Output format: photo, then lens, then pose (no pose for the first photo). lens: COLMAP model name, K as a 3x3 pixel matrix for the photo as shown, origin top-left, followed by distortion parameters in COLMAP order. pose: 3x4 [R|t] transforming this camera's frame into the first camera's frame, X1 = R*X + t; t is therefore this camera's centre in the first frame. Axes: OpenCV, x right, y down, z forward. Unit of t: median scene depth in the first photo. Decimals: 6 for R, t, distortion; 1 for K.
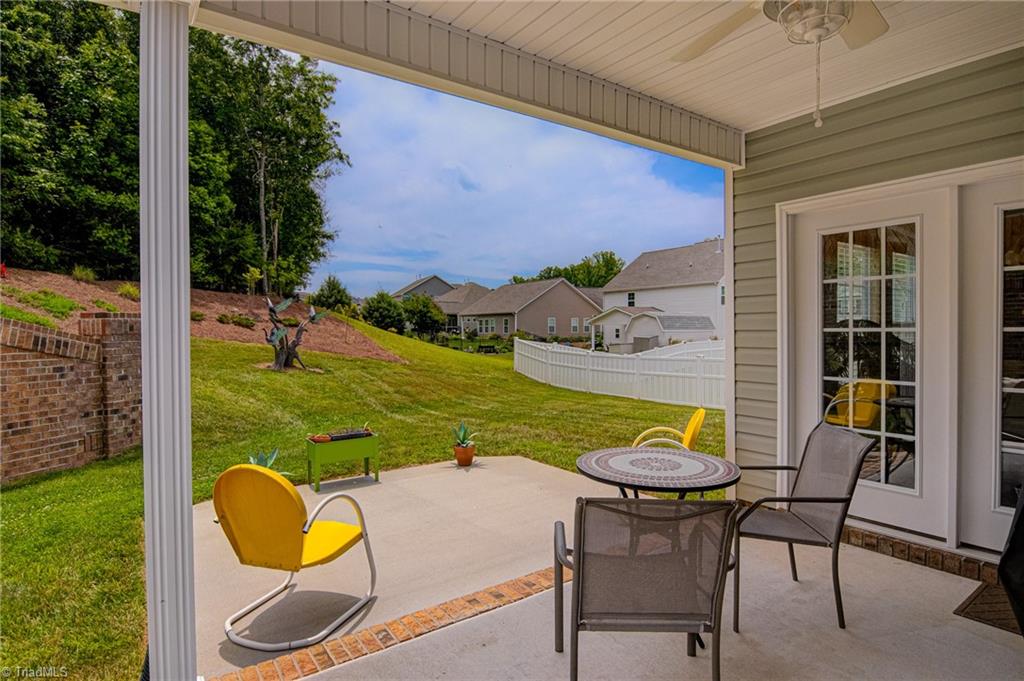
lens RADIAL K [[549.3, 0, 536.4], [0, 549.3, 339.3], [0, 0, 1]] dist [-0.002759, -0.012819]
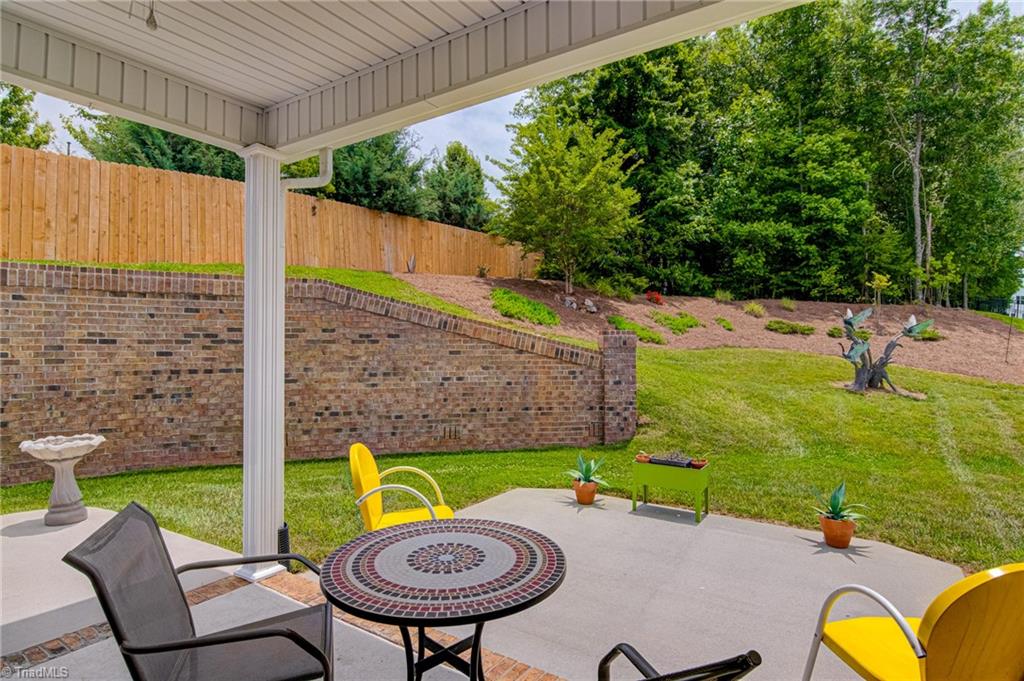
lens RADIAL K [[549.3, 0, 495.9], [0, 549.3, 341.6], [0, 0, 1]] dist [-0.002759, -0.012819]
pose [[0.324862, 0.003984, -0.945753, 0.345357], [-0.021670, 0.999760, -0.003232, -0.013286], [0.945513, 0.021545, 0.324870, 0.333565]]
